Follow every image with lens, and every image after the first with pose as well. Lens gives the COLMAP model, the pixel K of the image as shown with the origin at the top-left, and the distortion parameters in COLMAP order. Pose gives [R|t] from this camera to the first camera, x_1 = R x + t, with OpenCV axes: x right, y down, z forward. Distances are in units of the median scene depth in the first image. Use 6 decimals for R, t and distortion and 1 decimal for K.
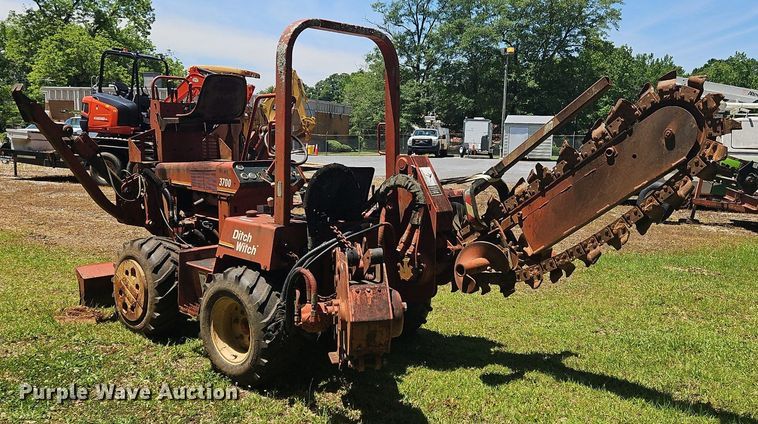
lens RADIAL K [[651.6, 0, 379.0], [0, 651.6, 212.0], [0, 0, 1]] dist [0.011503, -0.002067]
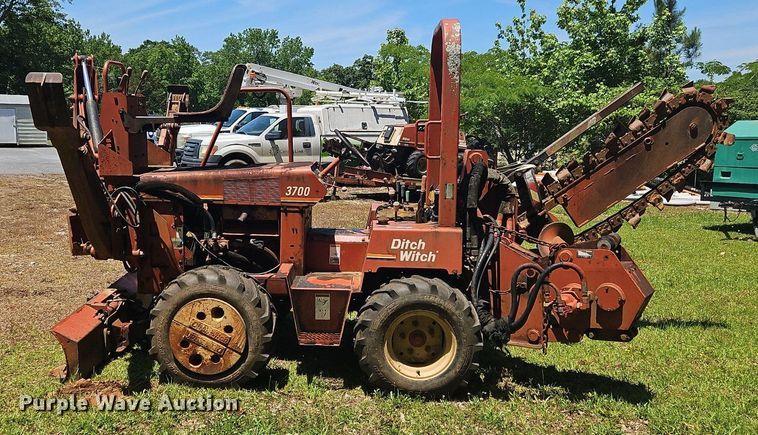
lens RADIAL K [[668.5, 0, 375.5], [0, 668.5, 199.5], [0, 0, 1]] dist [0.010998, -0.001635]
pose [[0.774651, -0.090648, 0.625858, -0.908511], [0.090050, 0.995400, 0.032714, -0.068080], [-0.625944, 0.031017, 0.779251, 0.299404]]
